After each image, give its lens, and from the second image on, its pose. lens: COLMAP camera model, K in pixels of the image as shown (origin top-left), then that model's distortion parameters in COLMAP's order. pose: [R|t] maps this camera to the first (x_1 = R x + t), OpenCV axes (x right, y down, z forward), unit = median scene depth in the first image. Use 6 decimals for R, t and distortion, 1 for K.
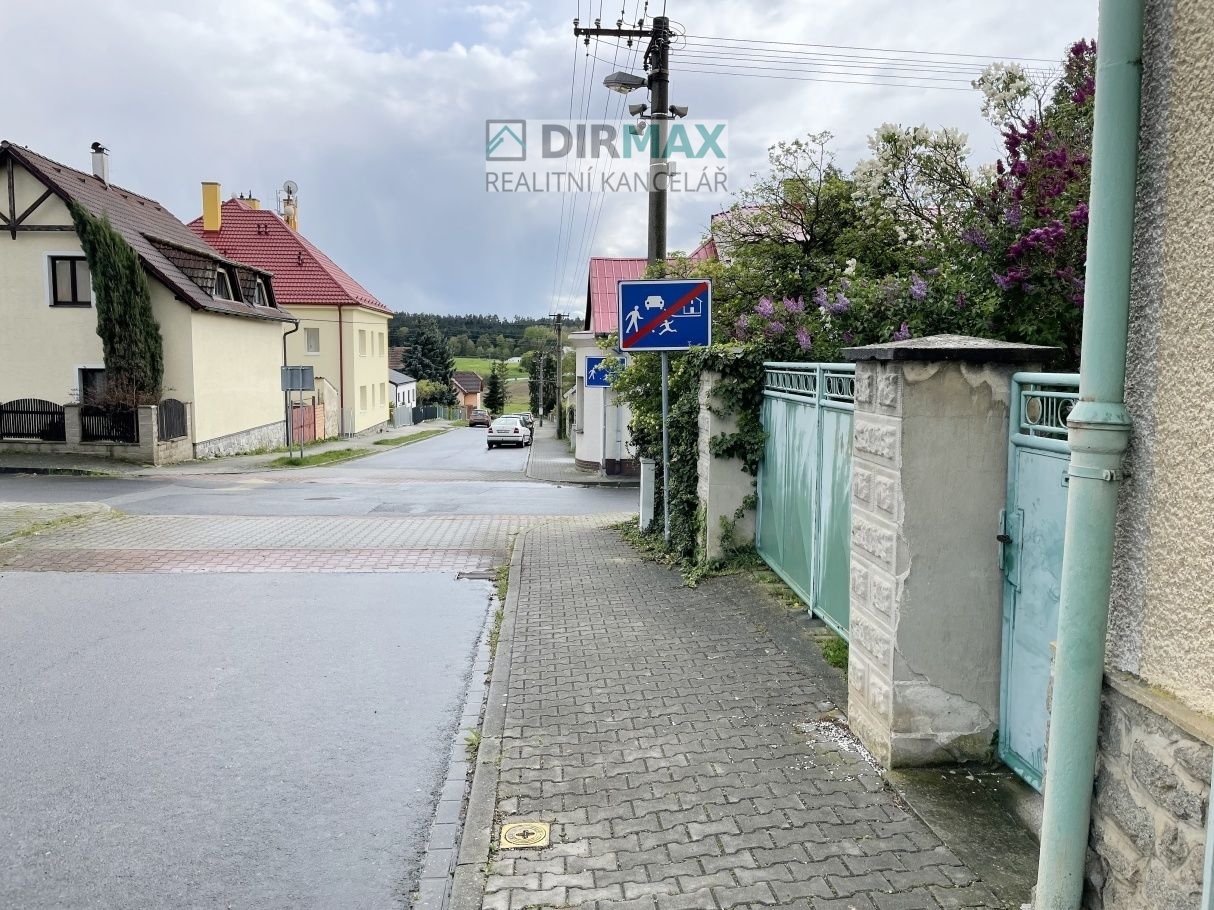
lens RADIAL K [[934.7, 0, 612.2], [0, 934.7, 448.4], [0, 0, 1]] dist [0.001638, -0.021394]
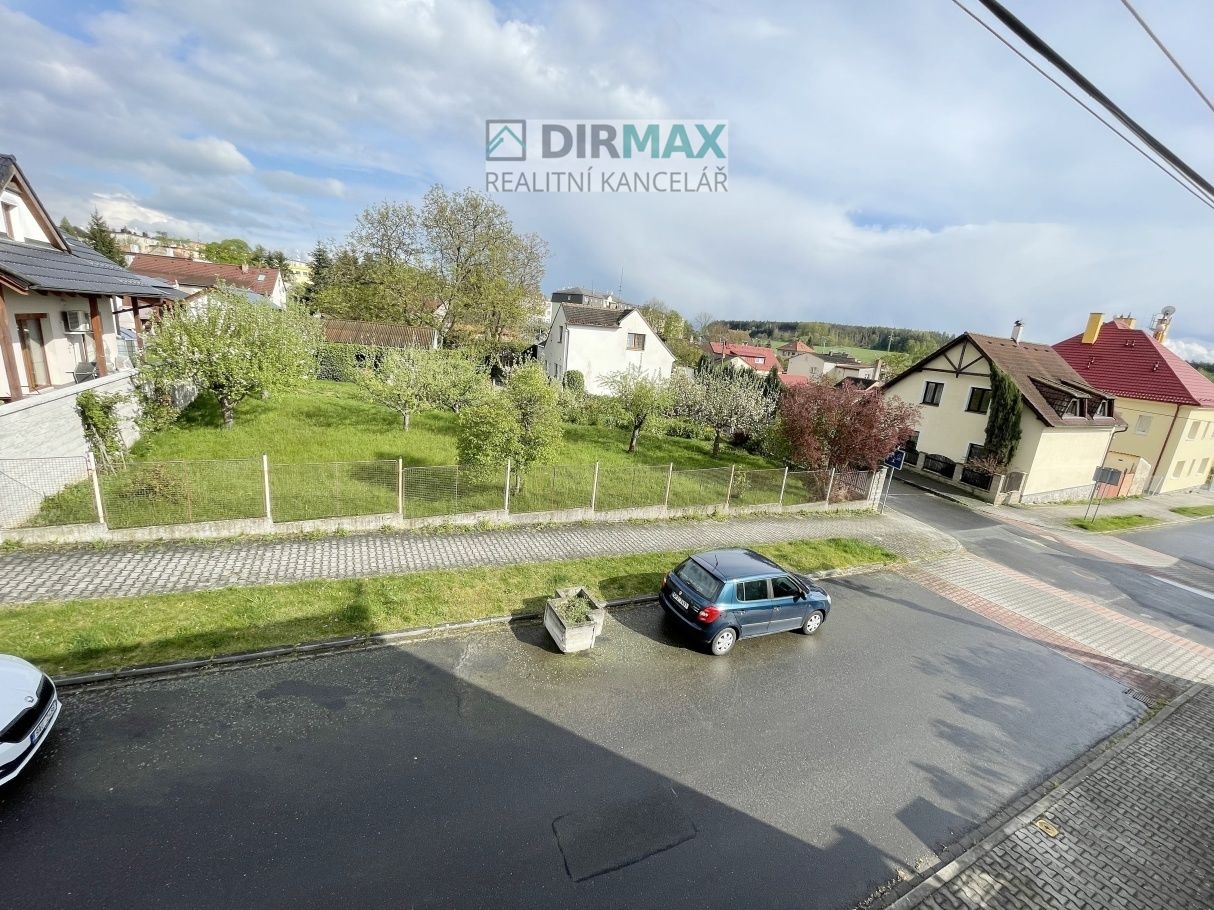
lens RADIAL K [[487.2, 0, 603.7], [0, 487.2, 444.6], [0, 0, 1]] dist [-0.004395, 0.000161]
pose [[0.387807, 0.247242, -0.887962, 0.073547], [-0.179790, 0.965140, 0.190210, -0.142739], [0.904036, 0.085882, 0.418740, -0.190321]]
